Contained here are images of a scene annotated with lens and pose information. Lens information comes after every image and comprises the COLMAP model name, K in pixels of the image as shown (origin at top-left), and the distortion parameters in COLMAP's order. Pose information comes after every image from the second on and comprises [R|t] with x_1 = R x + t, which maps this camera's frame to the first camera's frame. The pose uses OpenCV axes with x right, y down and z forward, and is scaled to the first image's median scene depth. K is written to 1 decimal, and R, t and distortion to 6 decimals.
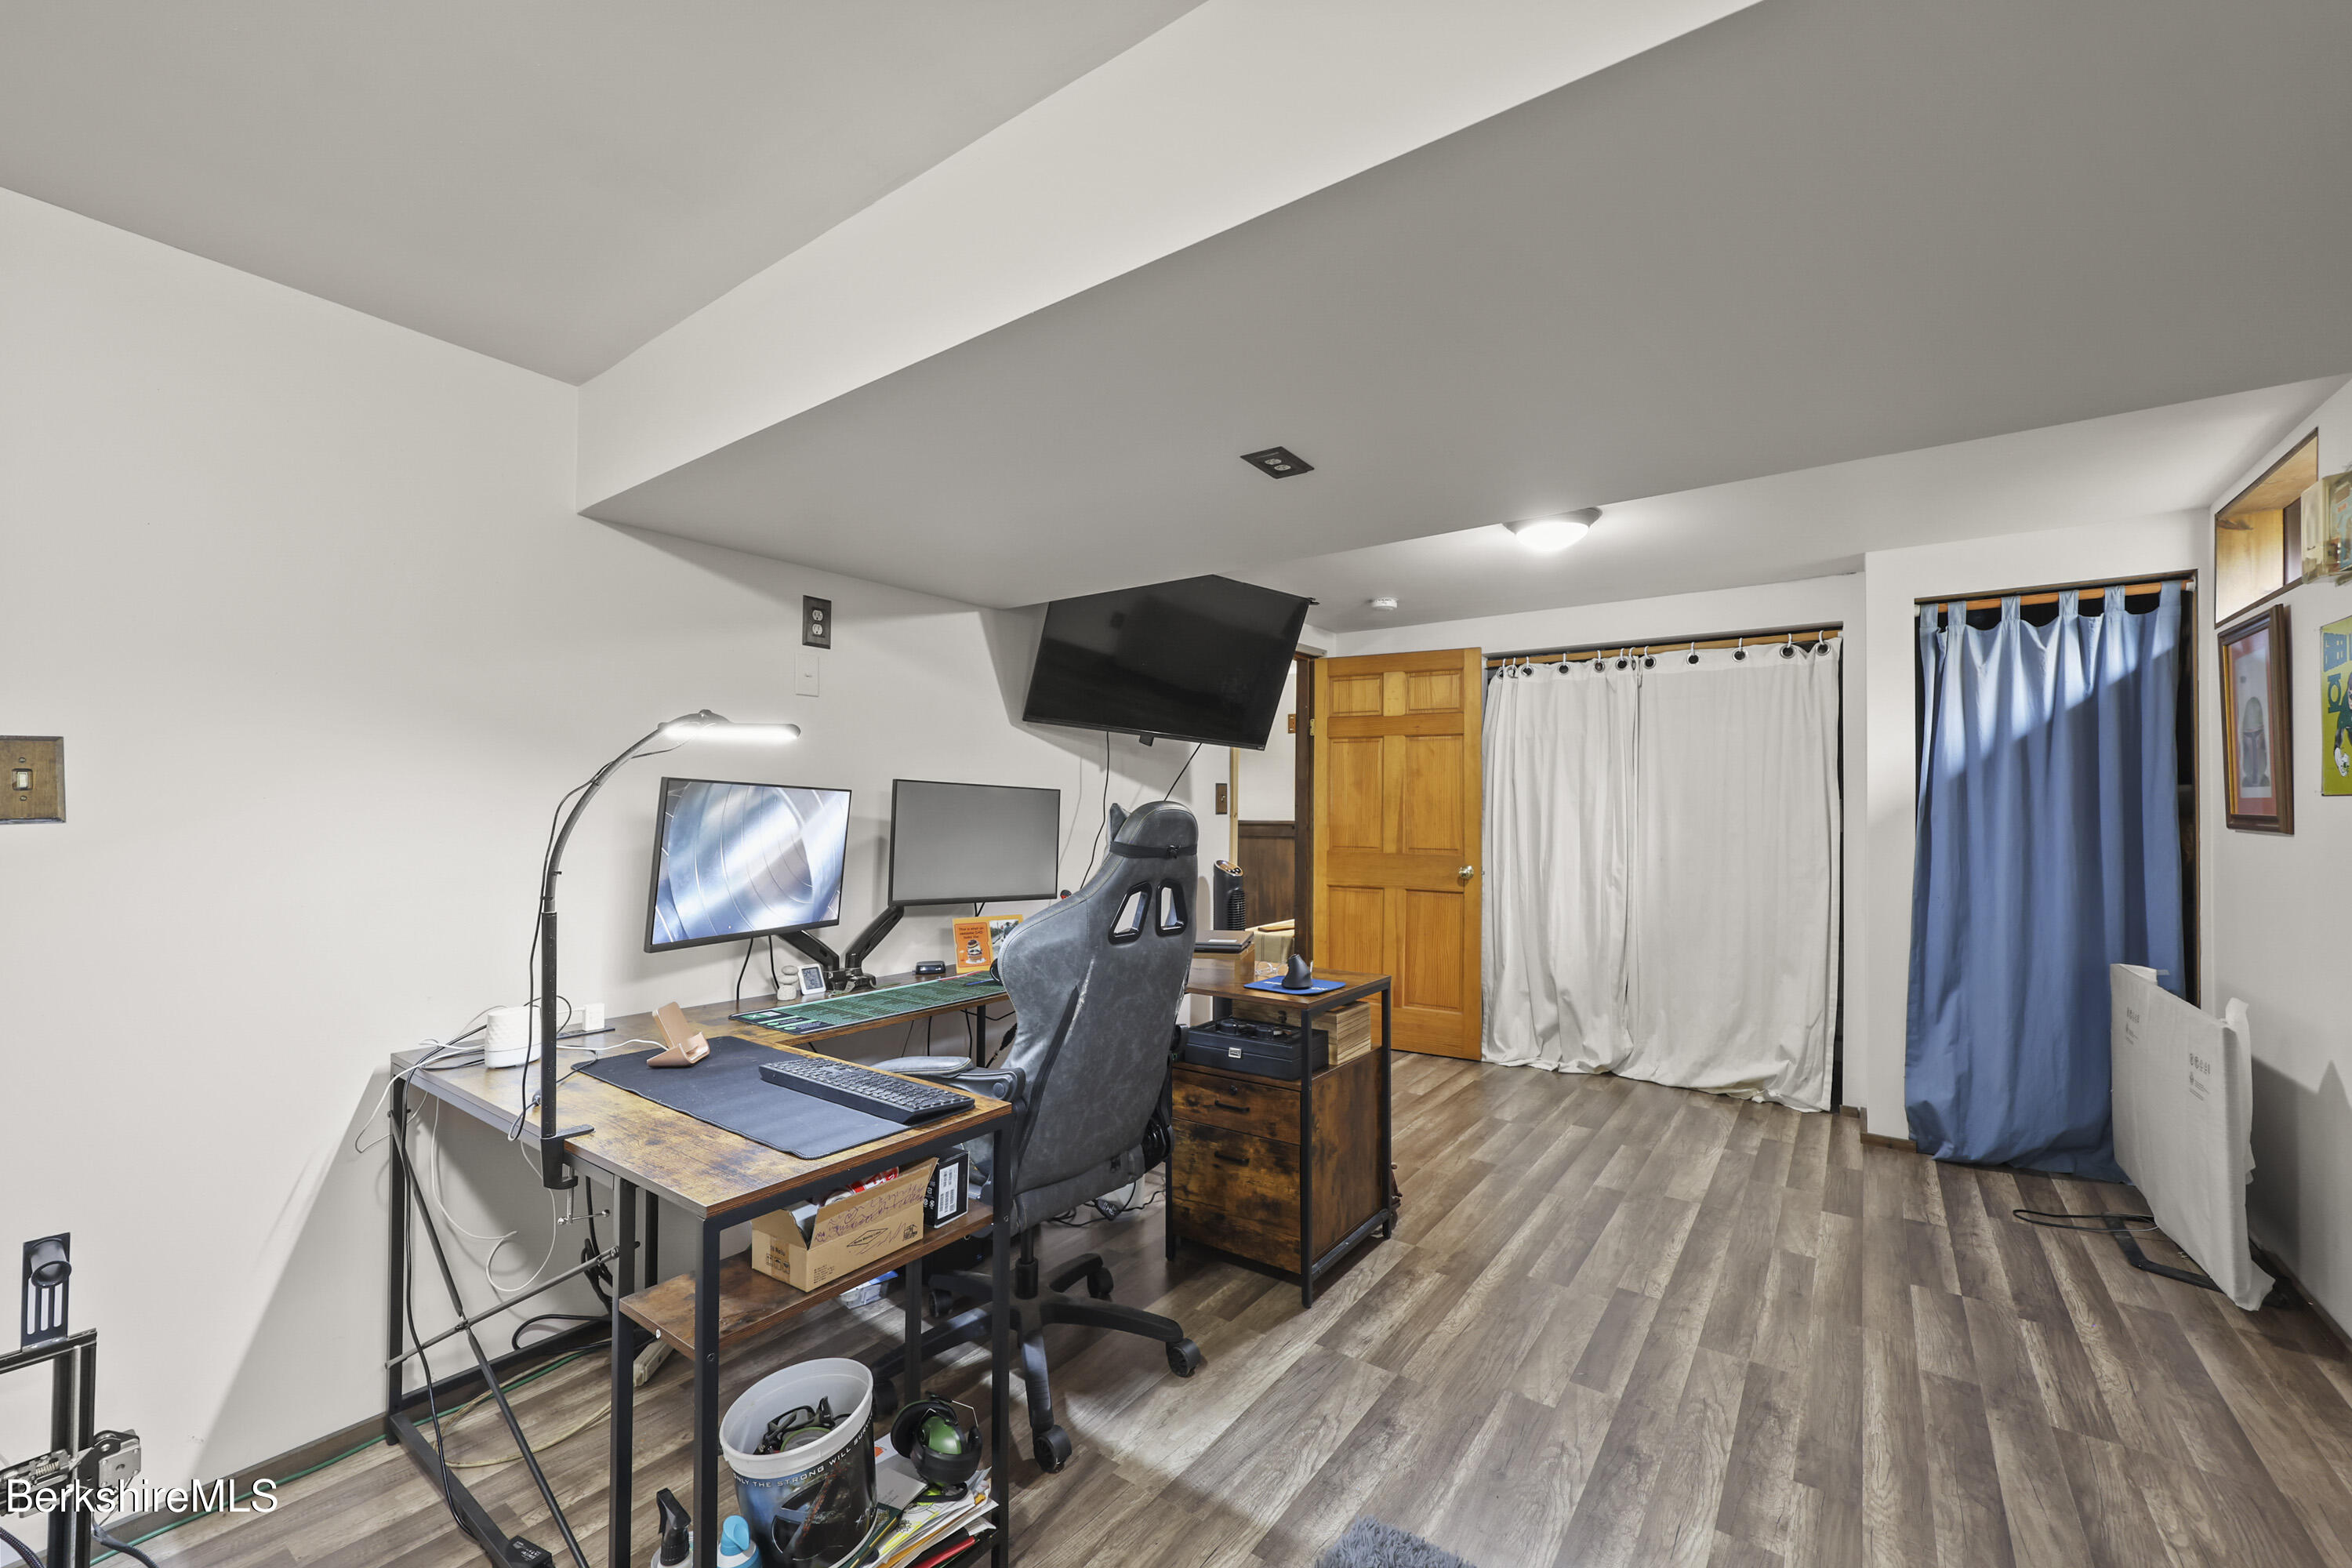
lens RADIAL K [[953.8, 0, 1187.5], [0, 953.8, 790.7], [0, 0, 1]] dist [-0.000754, -0.000049]
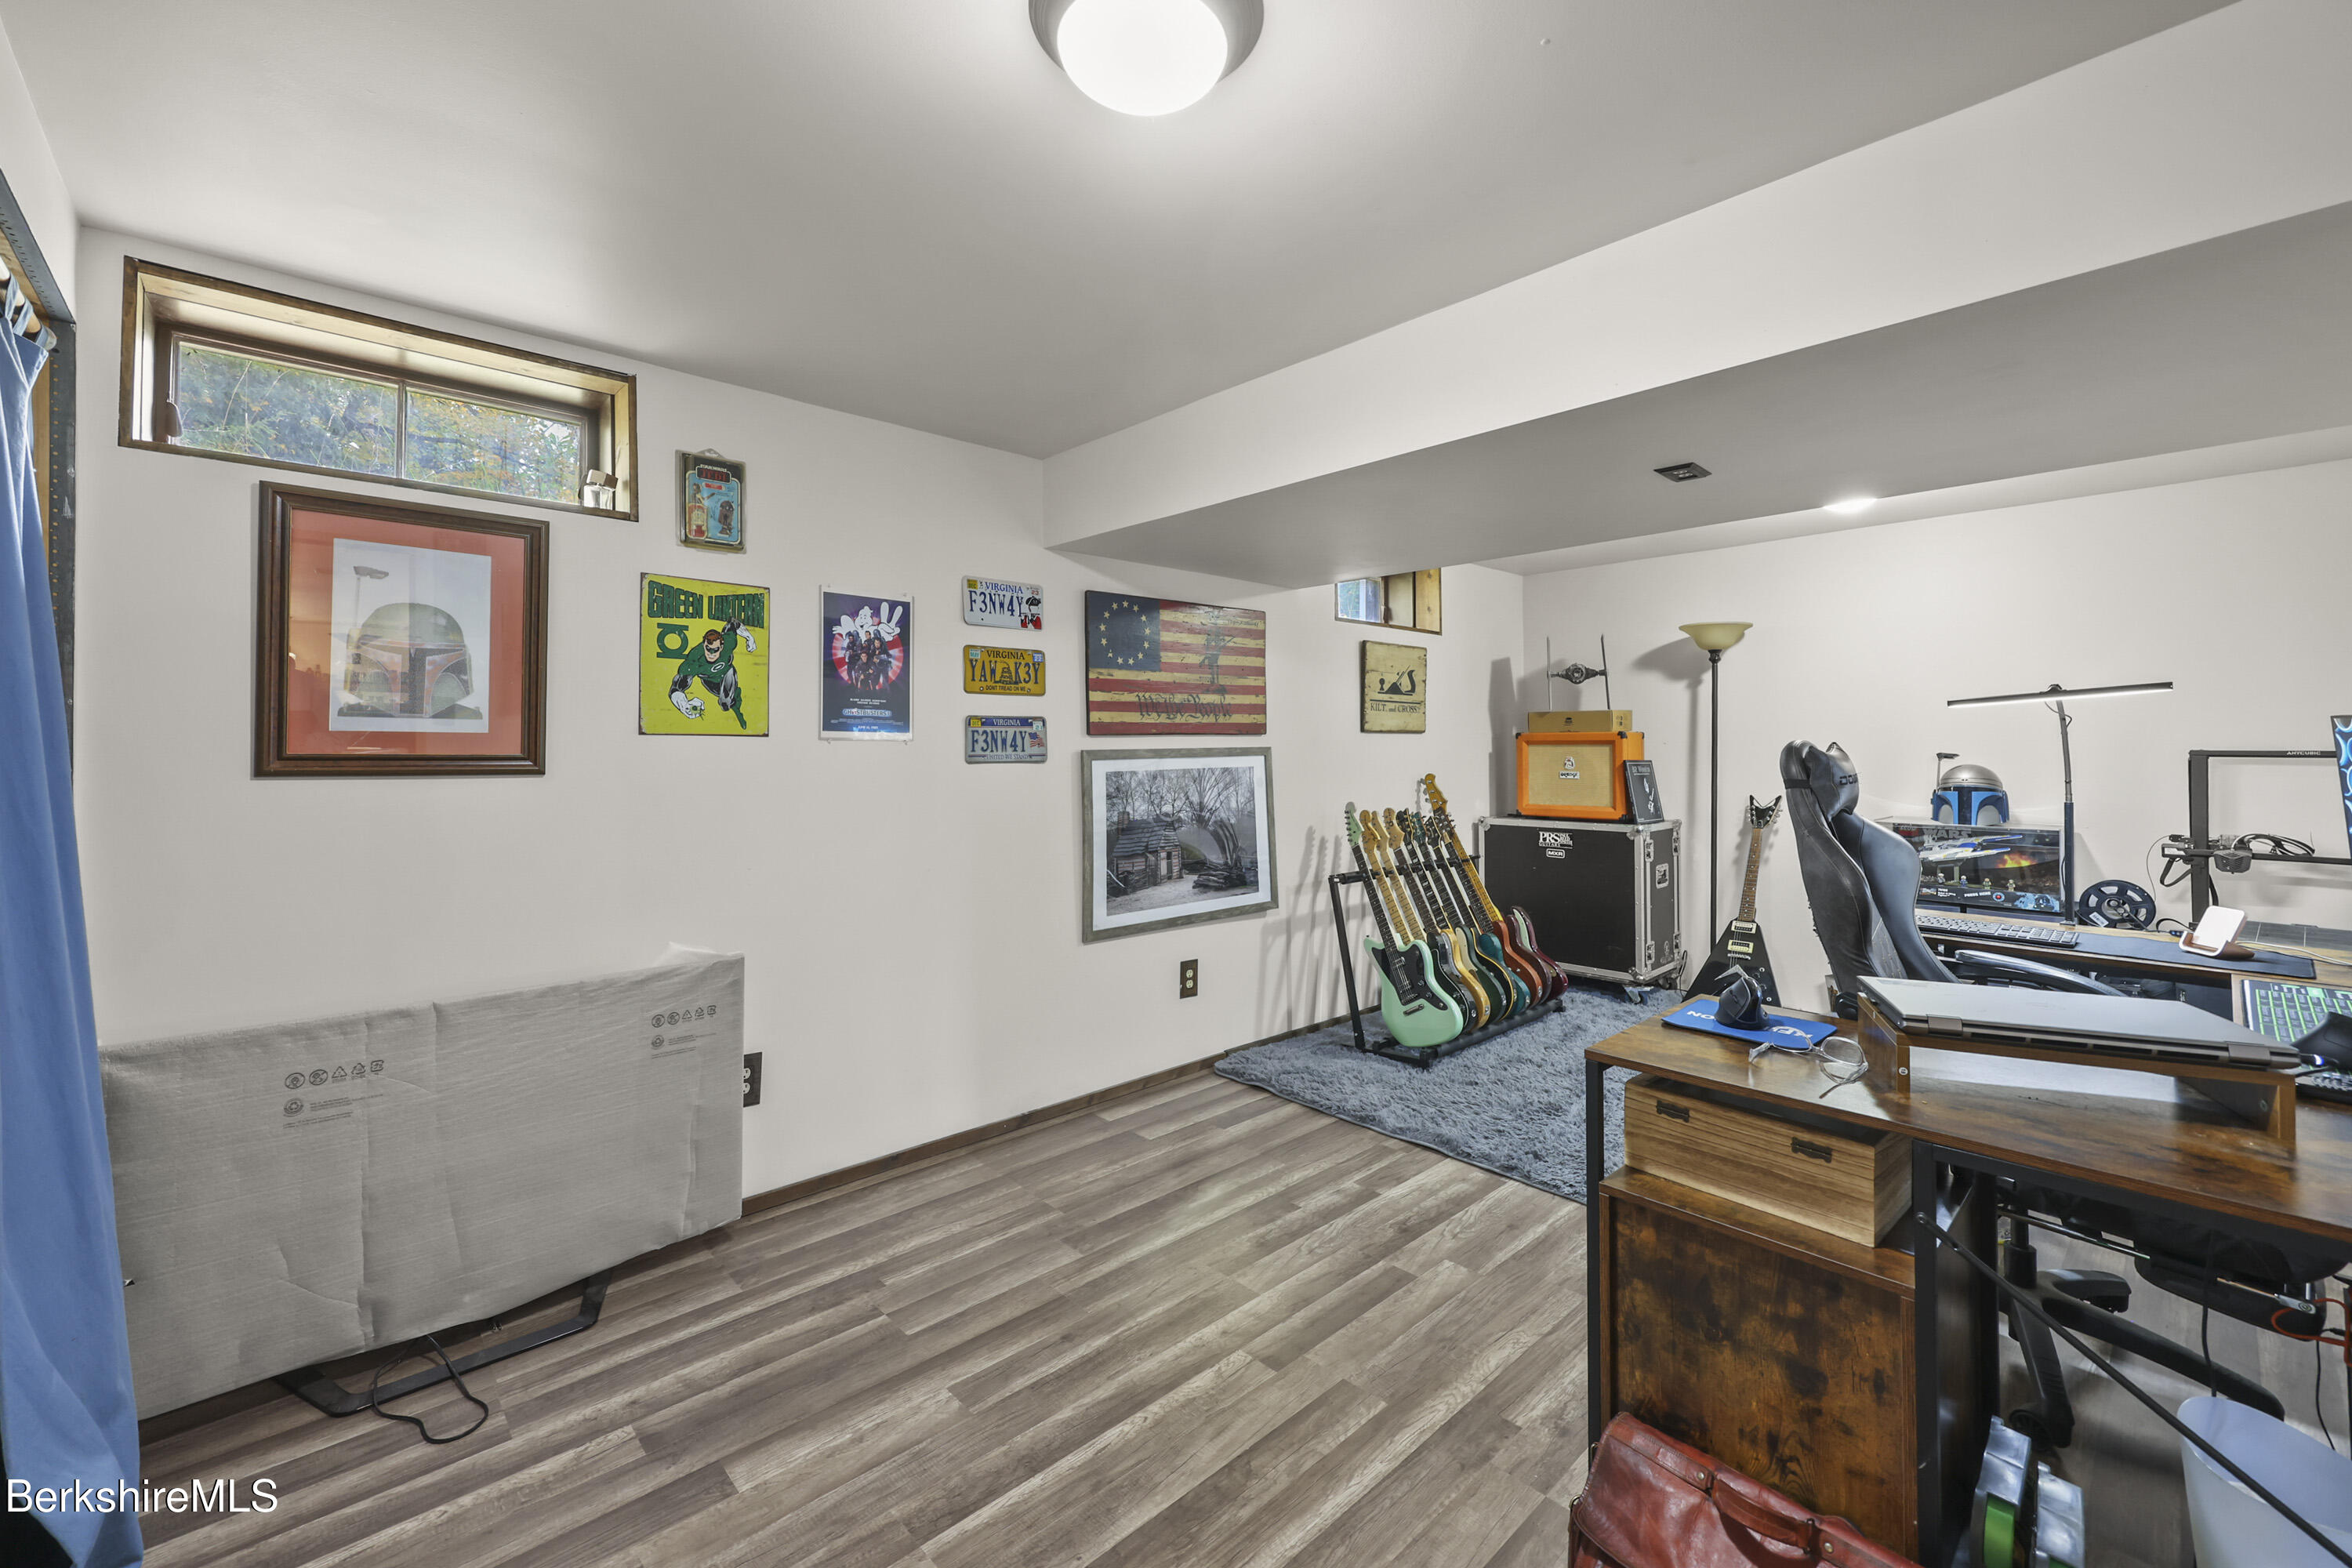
lens RADIAL K [[964.6, 0, 1192.8], [0, 964.6, 739.5], [0, 0, 1]] dist [-0.000743, -0.000020]
pose [[-0.981486, 0.002158, 0.191521, 0.382736], [-0.002899, 0.999654, -0.026125, 0.036177], [-0.191511, -0.026197, -0.981141, 1.853307]]
